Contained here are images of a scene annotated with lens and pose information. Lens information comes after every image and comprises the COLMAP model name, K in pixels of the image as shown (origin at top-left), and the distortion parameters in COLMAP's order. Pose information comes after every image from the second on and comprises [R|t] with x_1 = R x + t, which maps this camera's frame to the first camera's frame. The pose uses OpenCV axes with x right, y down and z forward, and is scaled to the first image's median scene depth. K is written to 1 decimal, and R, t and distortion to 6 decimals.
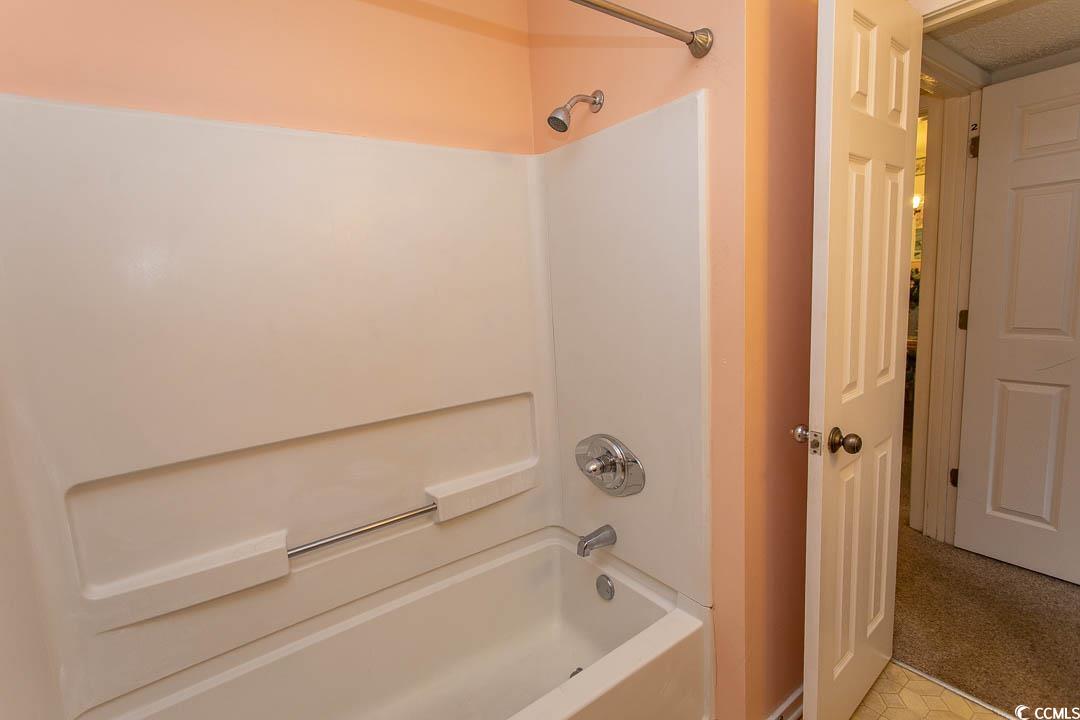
lens RADIAL K [[506.7, 0, 536.3], [0, 506.7, 353.9], [0, 0, 1]] dist [0.000822, 0.000120]
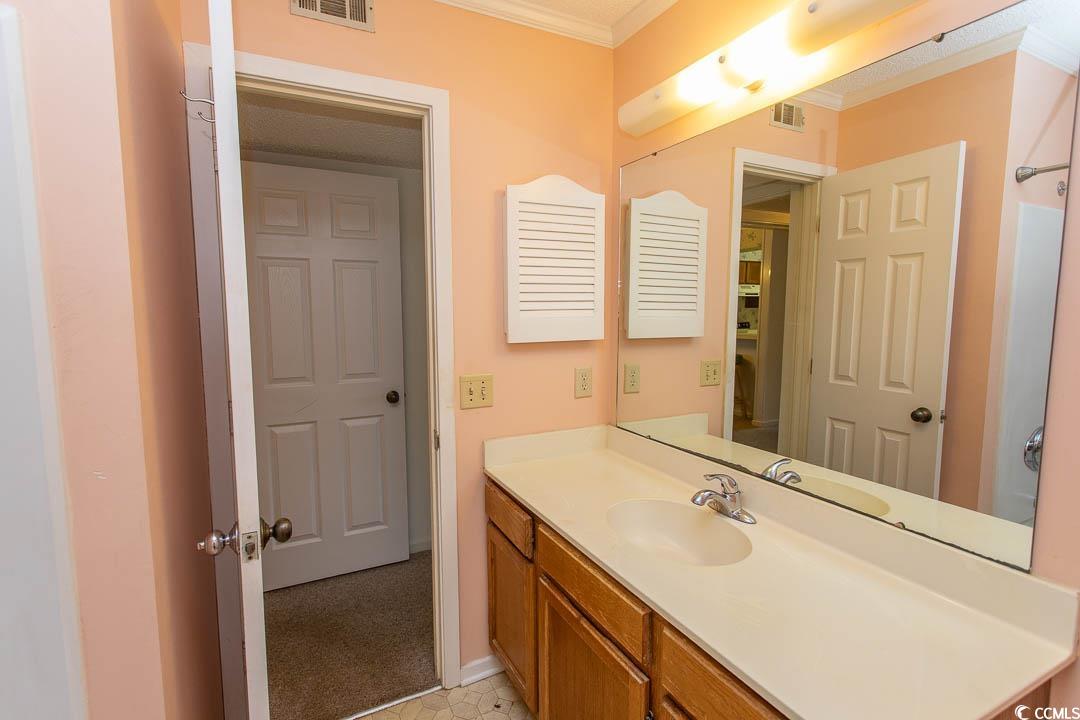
lens RADIAL K [[506.7, 0, 536.3], [0, 506.7, 353.9], [0, 0, 1]] dist [0.000822, 0.000120]
pose [[0.138239, -0.031843, 0.989887, -0.148802], [0.127854, 0.991694, 0.014046, -0.070988], [-0.982112, 0.124620, 0.141162, 0.389237]]
